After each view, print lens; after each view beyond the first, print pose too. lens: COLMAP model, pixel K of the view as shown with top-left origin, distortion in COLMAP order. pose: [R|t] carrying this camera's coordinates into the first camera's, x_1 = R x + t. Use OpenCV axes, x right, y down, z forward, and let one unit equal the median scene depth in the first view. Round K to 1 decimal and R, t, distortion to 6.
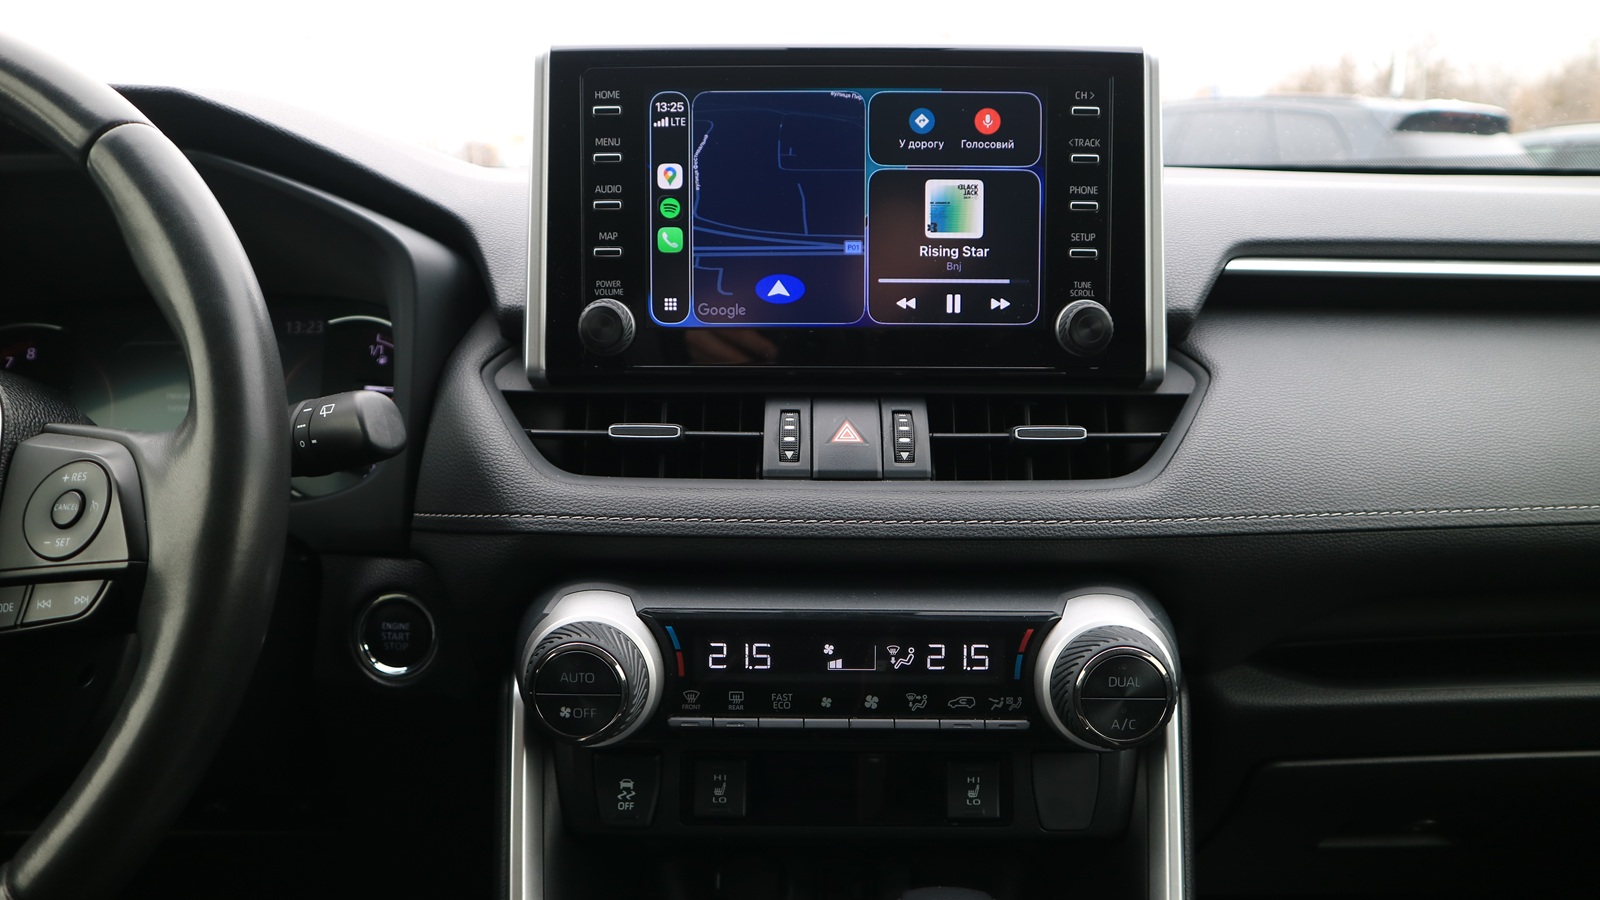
lens RADIAL K [[1201.4, 0, 815.3], [0, 1201.4, 439.4], [0, 0, 1]] dist [-0.061386, 0.003707]
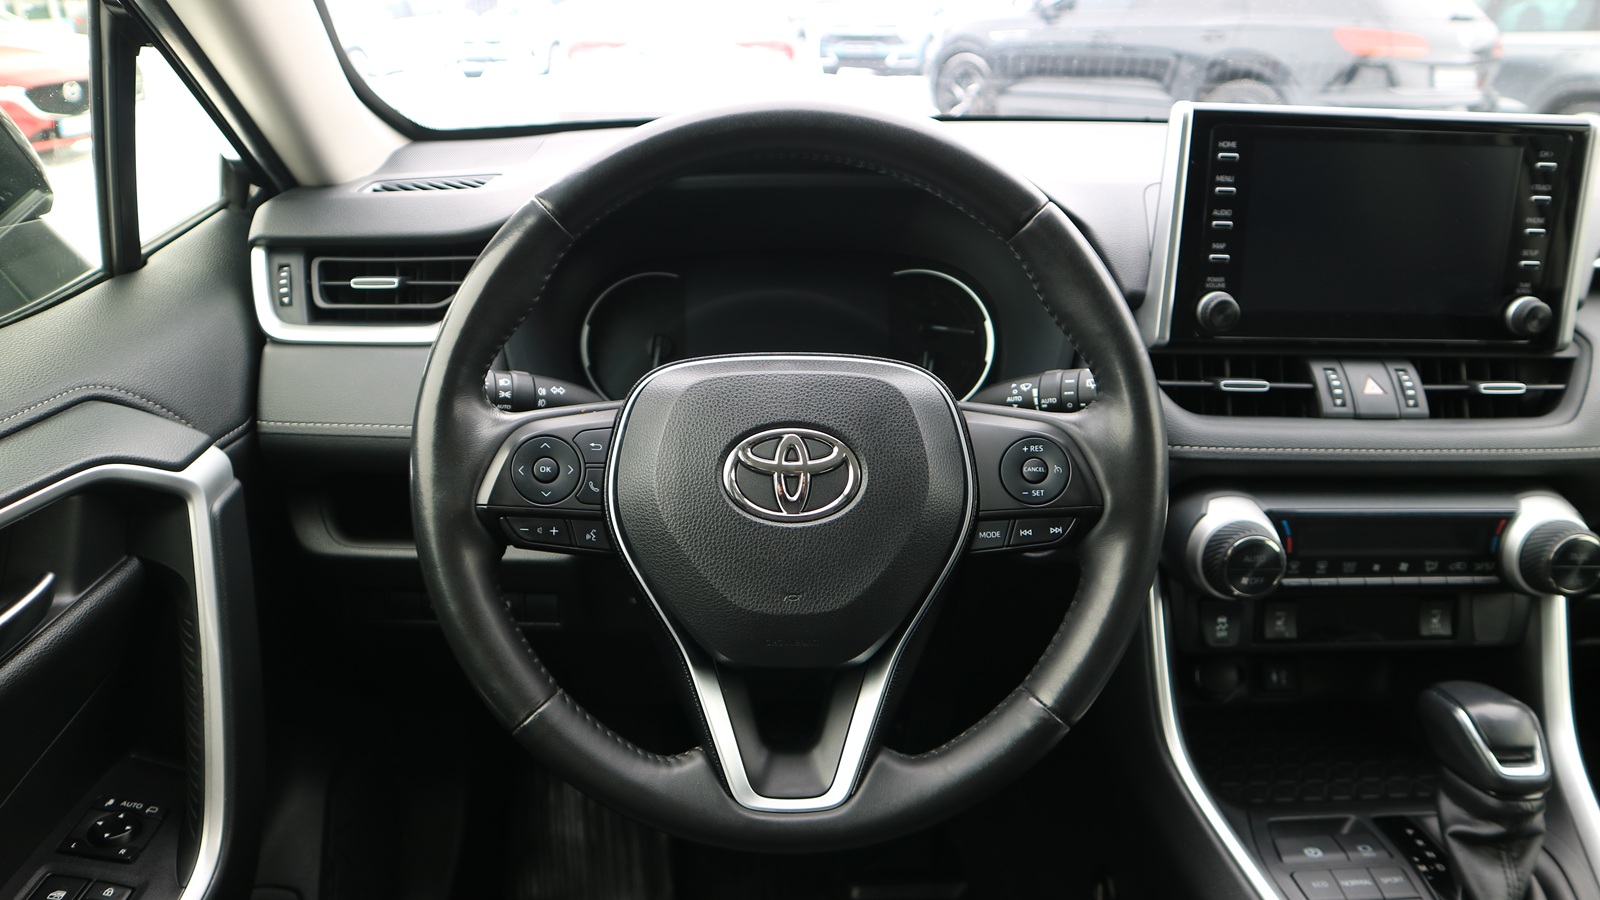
lens RADIAL K [[1166.9, 0, 797.2], [0, 1166.9, 454.9], [0, 0, 1]] dist [-0.100702, 0.046062]
pose [[0.998792, -0.004207, 0.048965, -0.755746], [-0.004577, 0.984035, 0.177918, -0.170335], [-0.048931, -0.177927, 0.982826, -0.359342]]
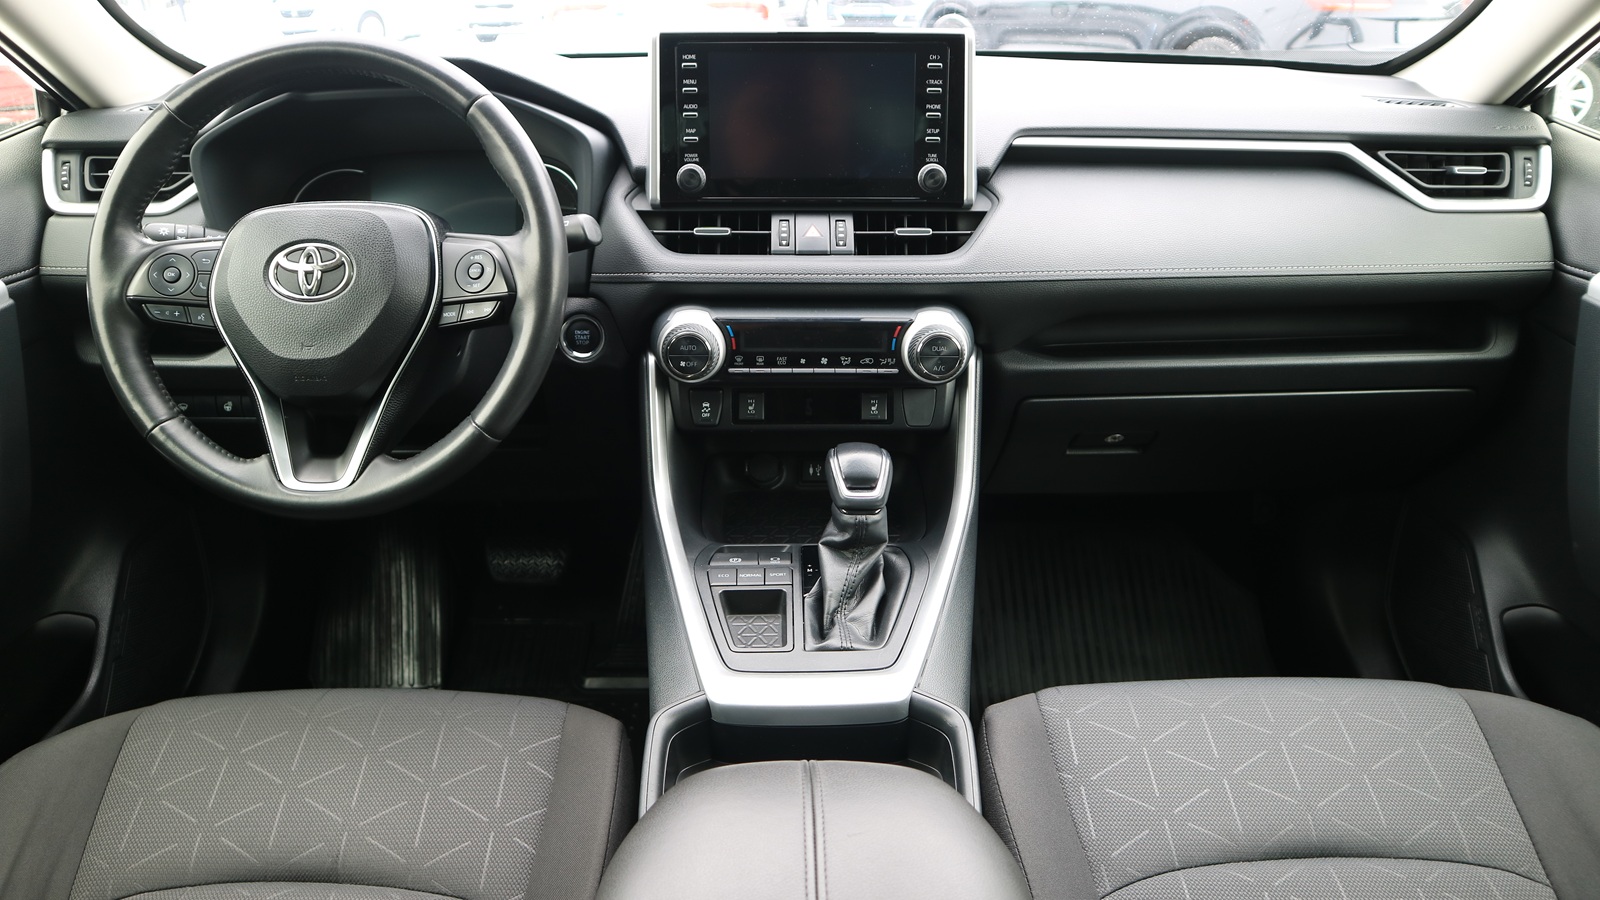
lens RADIAL K [[1166.9, 0, 803.8], [0, 1166.9, 436.9], [0, 0, 1]] dist [-0.100702, 0.046062]
pose [[0.999948, -0.004593, 0.009122, -0.007894], [0.002786, 0.981971, 0.189010, -0.036480], [-0.009826, -0.188974, 0.981933, -0.980183]]
